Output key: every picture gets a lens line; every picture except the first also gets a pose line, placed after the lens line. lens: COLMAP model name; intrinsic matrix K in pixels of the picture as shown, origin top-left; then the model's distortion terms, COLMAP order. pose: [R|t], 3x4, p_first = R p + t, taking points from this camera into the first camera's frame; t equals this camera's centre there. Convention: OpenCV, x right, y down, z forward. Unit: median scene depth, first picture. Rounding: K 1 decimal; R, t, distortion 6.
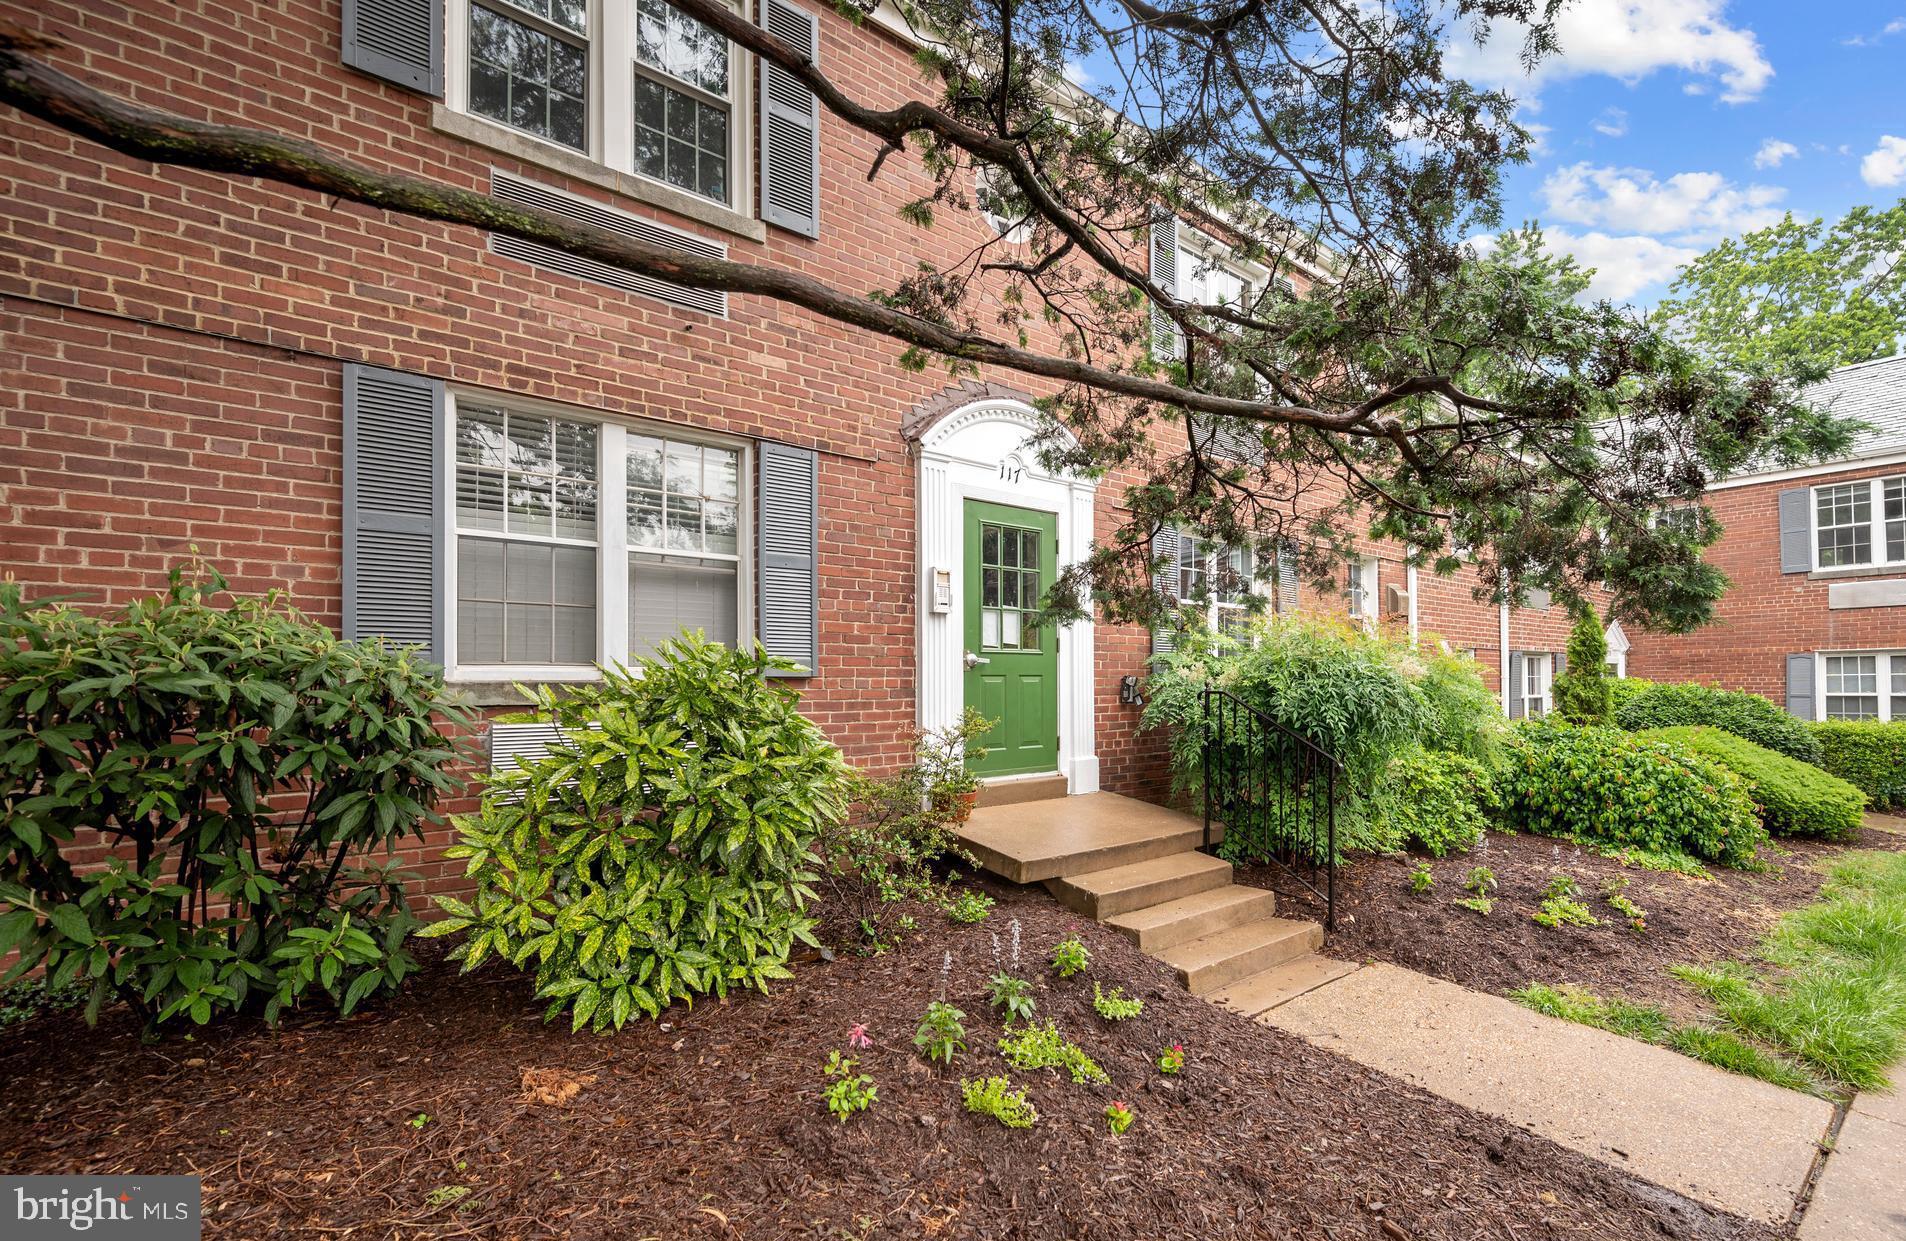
lens RADIAL K [[788.9, 0, 1069.3], [0, 788.9, 671.5], [0, 0, 1]] dist [0.000166, 0.000185]
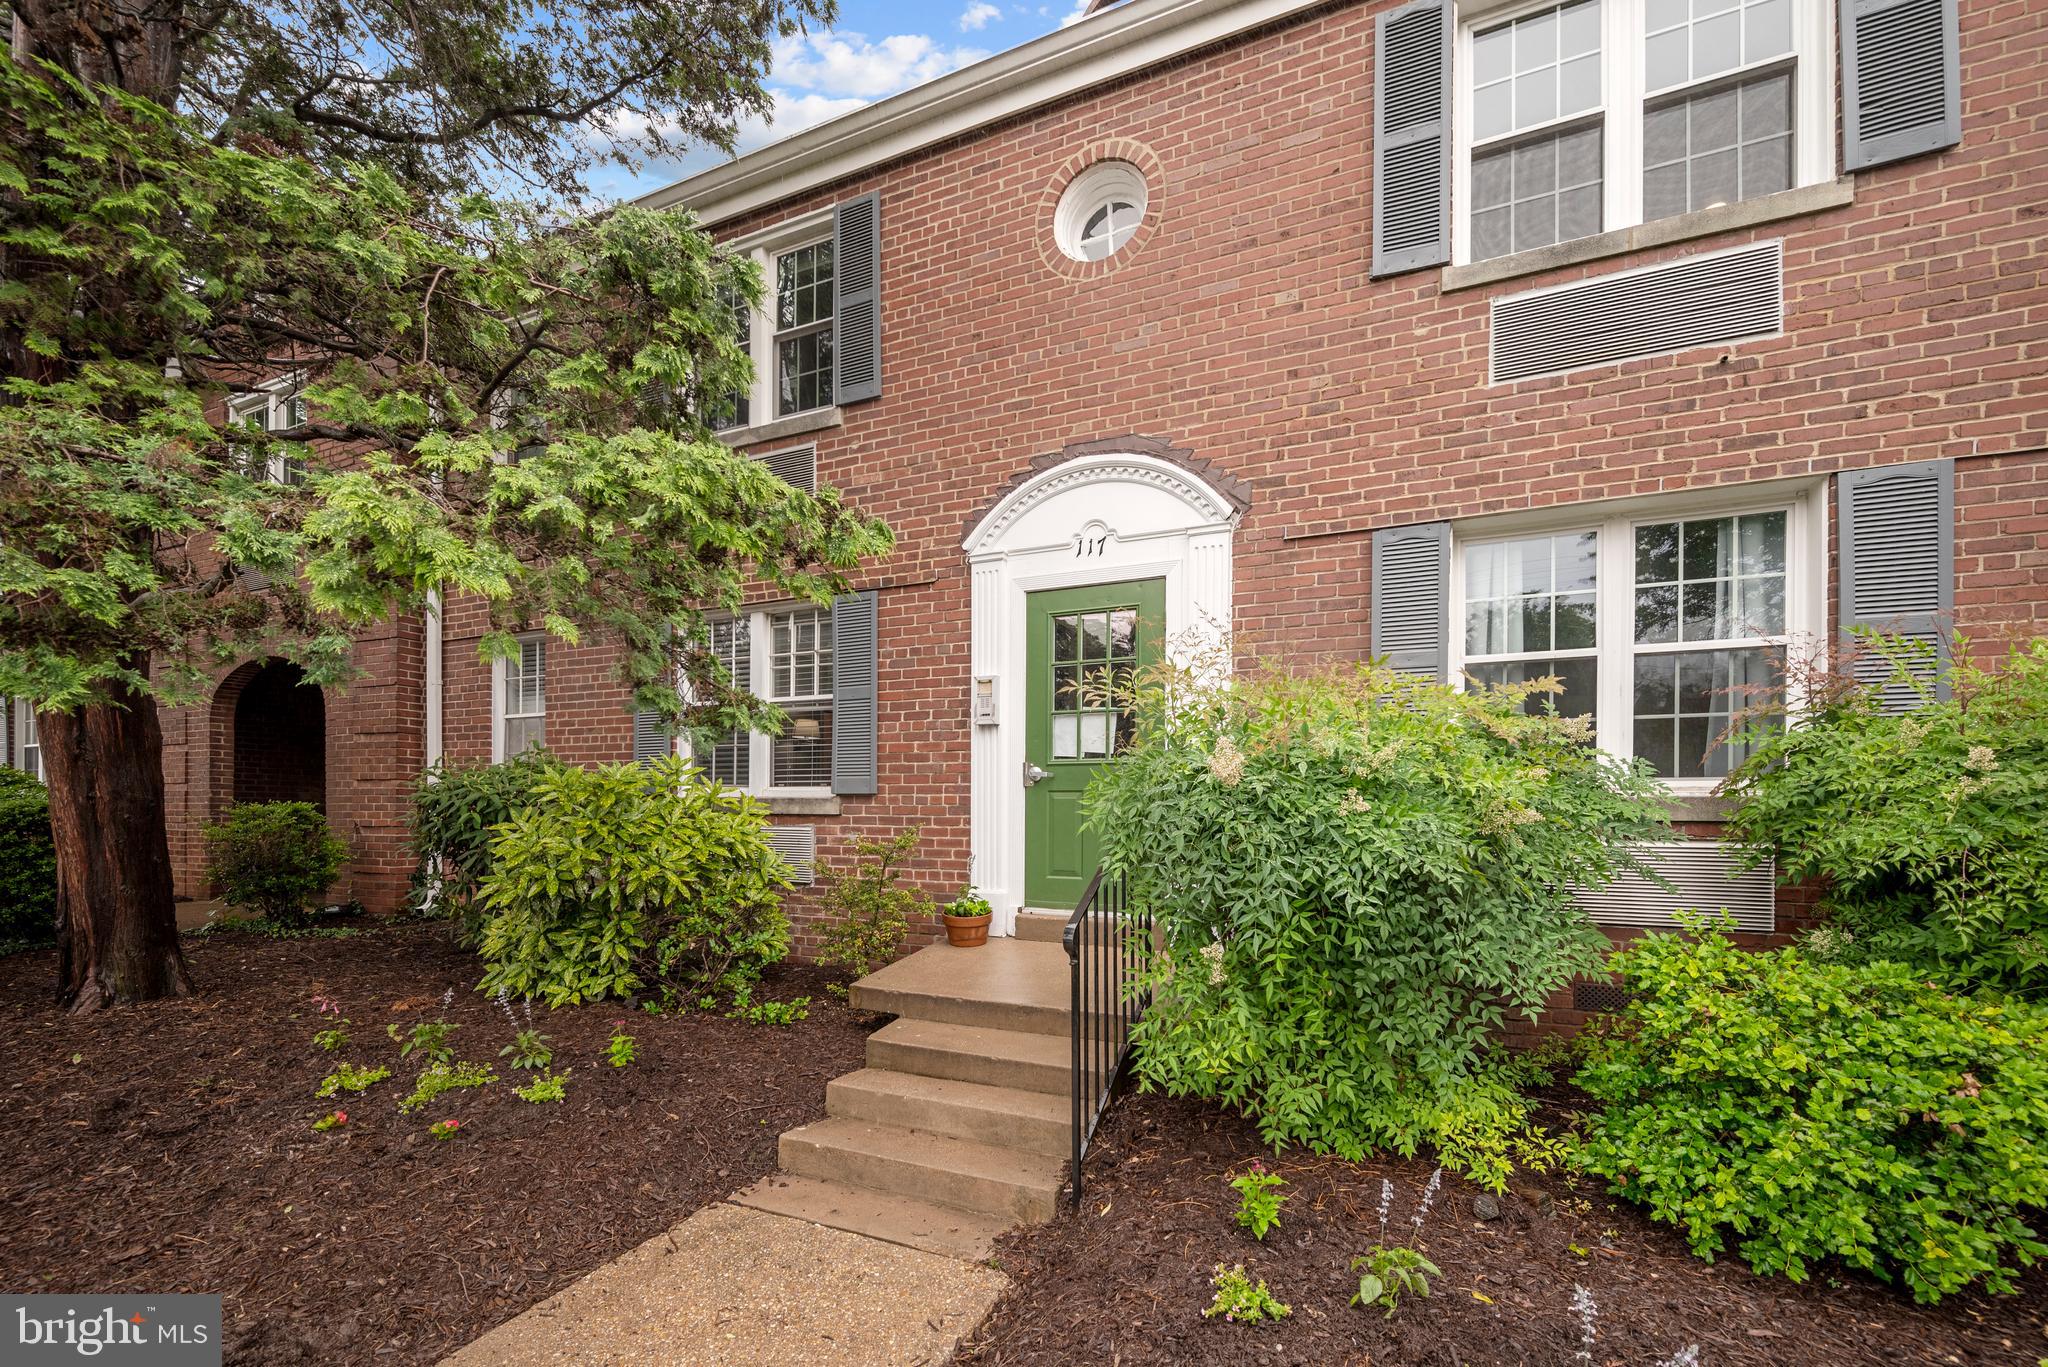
lens RADIAL K [[895.9, 0, 1077.4], [0, 895.9, 808.6], [0, 0, 1]] dist [-0.000339, 0.000515]
pose [[0.436728, 0.006109, -0.899573, 0.848092], [0.007920, 0.999912, 0.010636, 0.015088], [0.899559, -0.011769, 0.436641, 0.637375]]
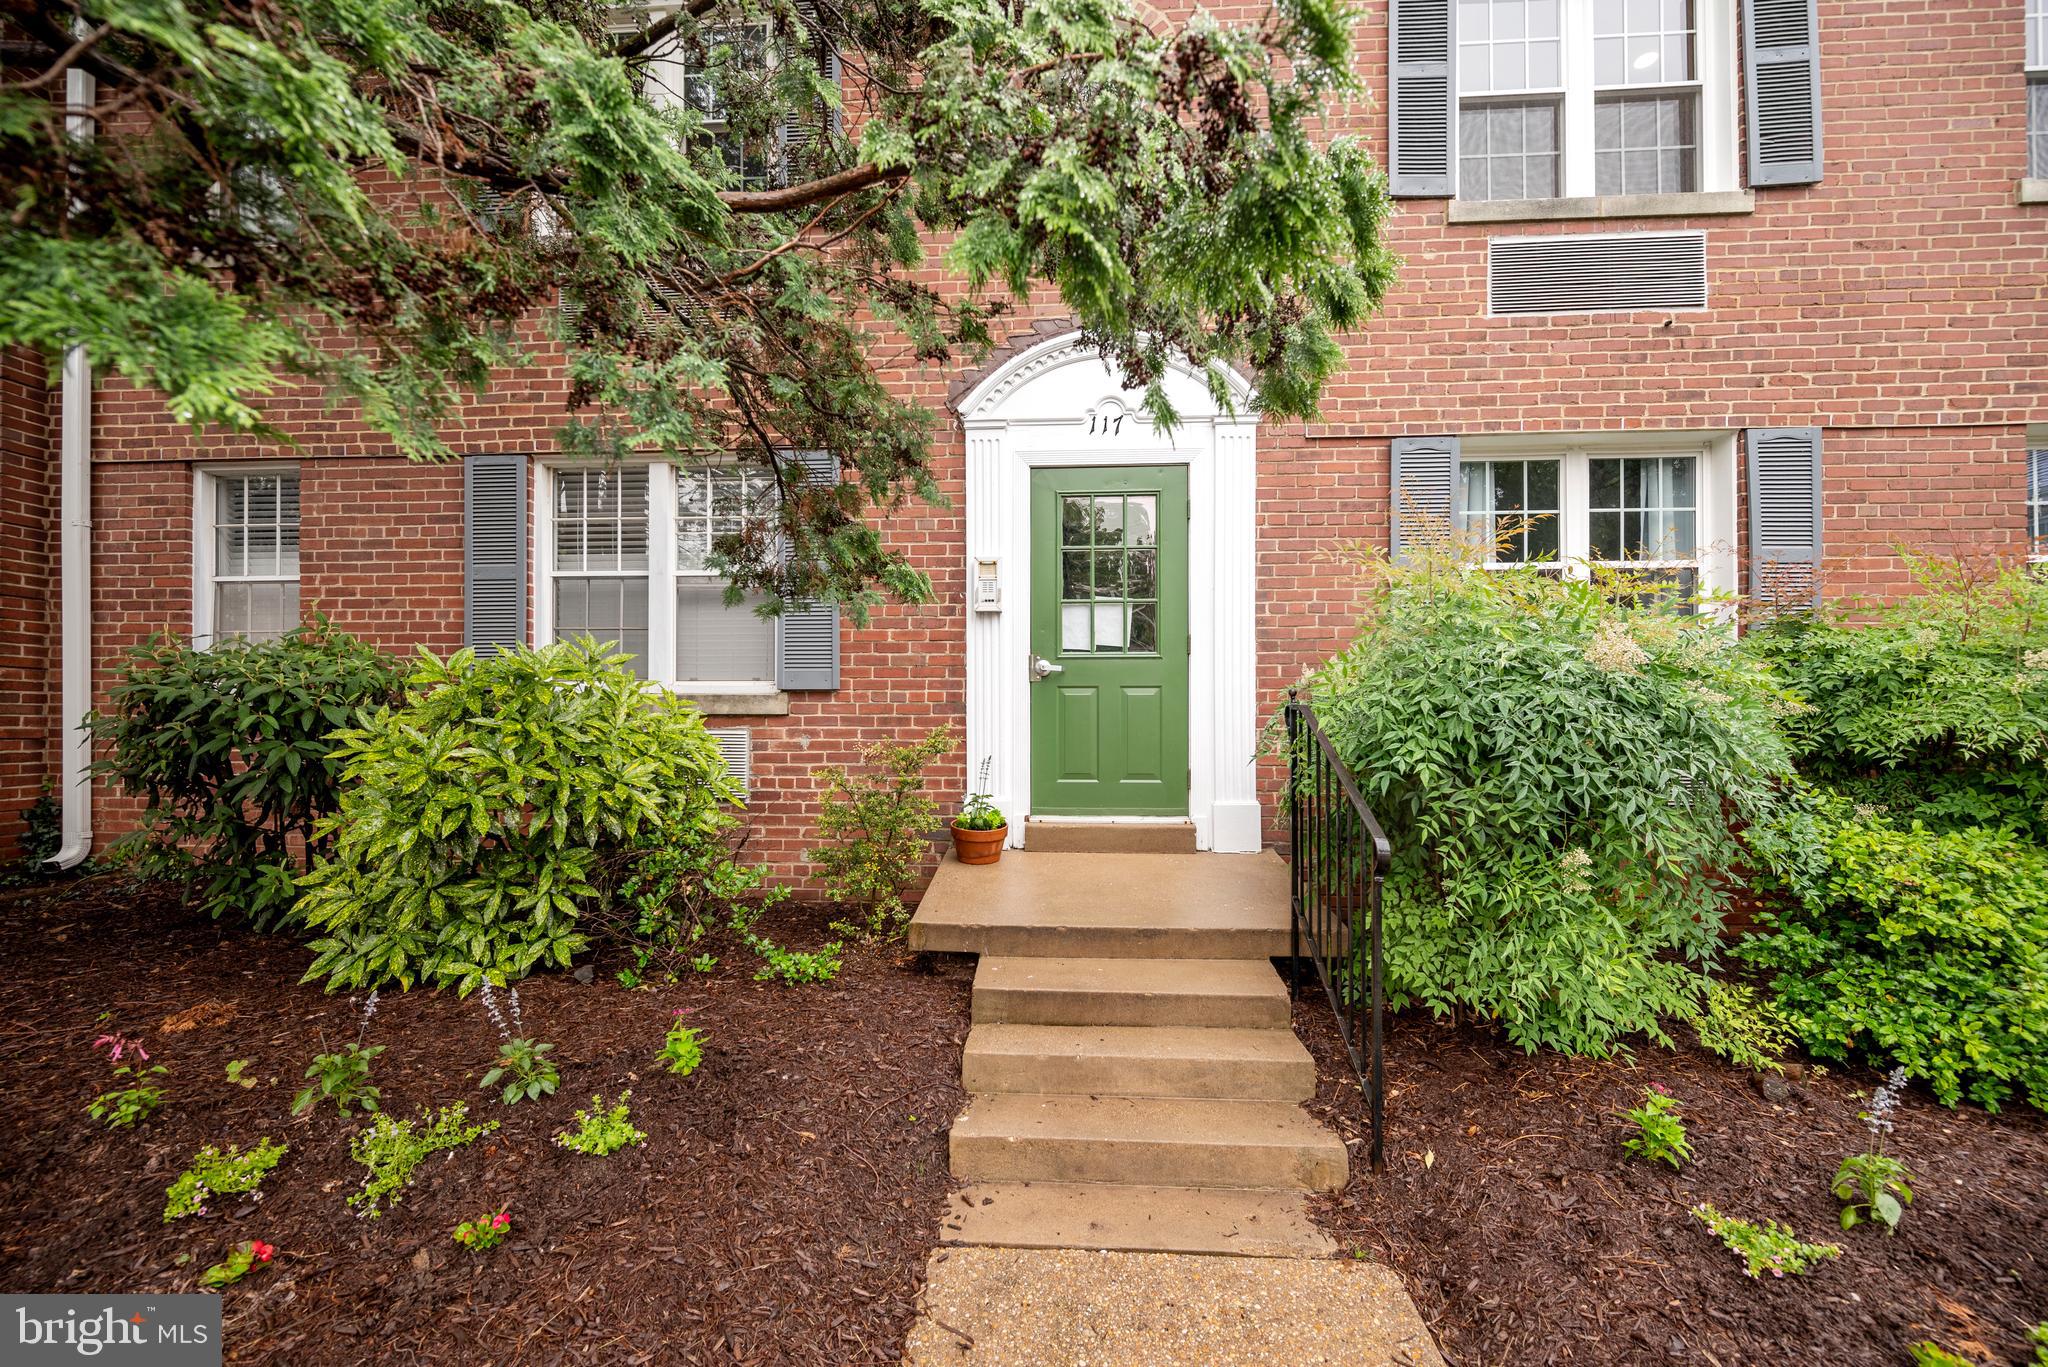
lens RADIAL K [[827.8, 0, 1009.4], [0, 827.8, 704.9], [0, 0, 1]] dist [-0.000640, 0.000202]
pose [[0.727669, -0.001669, -0.685926, 0.454649], [0.008518, 0.999942, 0.006603, 0.018501], [0.685875, -0.010647, 0.727641, 0.382963]]
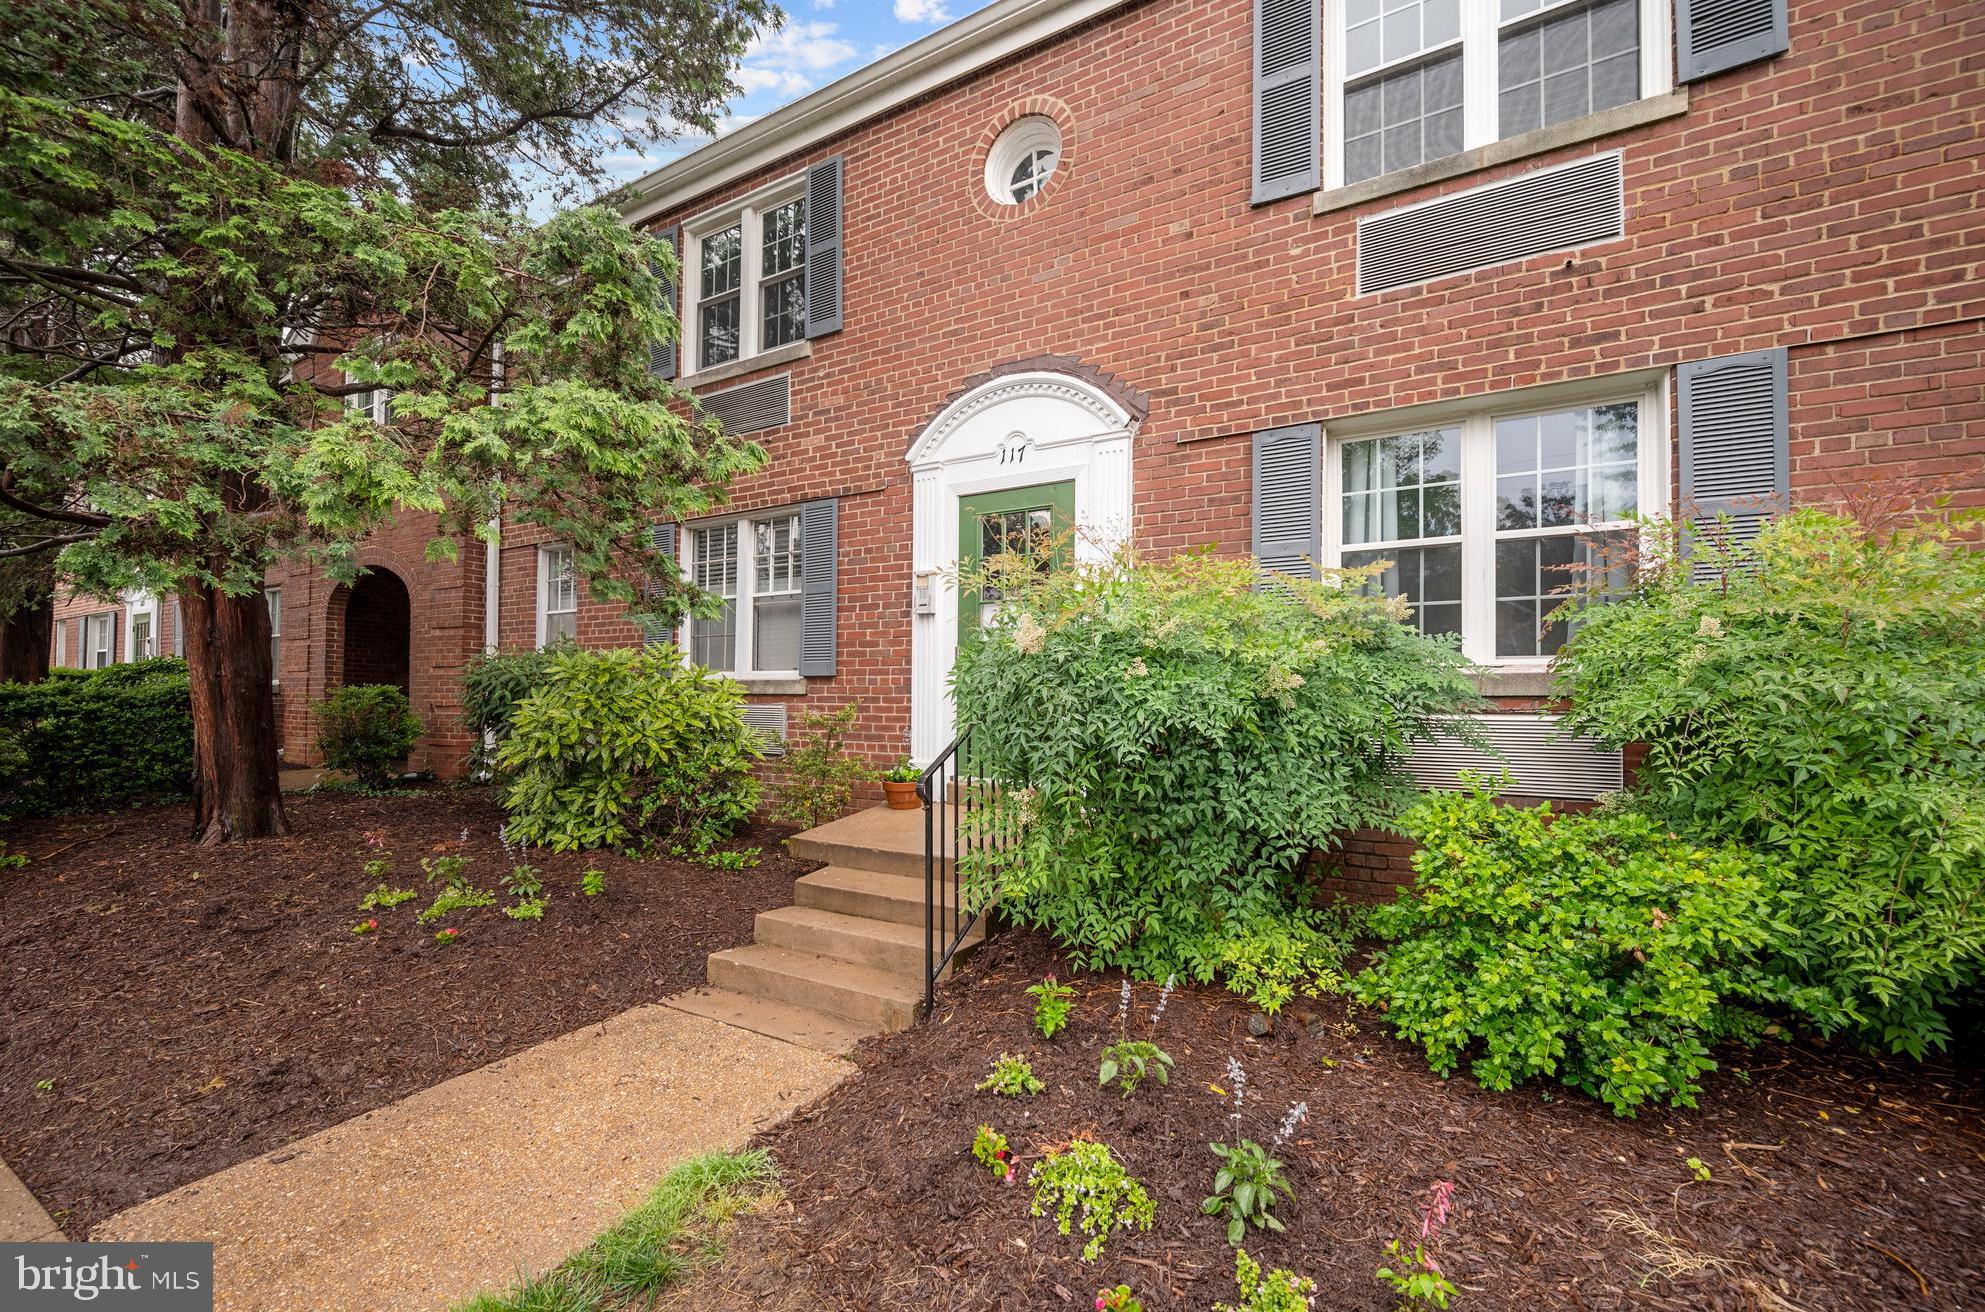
lens RADIAL K [[876.5, 0, 1024.1], [0, 876.5, 685.3], [0, 0, 1]] dist [0.000456, -0.000006]
pose [[0.323997, -0.014713, -0.945944, 1.001349], [0.005557, 0.999891, -0.013648, 0.039048], [0.946042, -0.000834, 0.324044, 0.752129]]
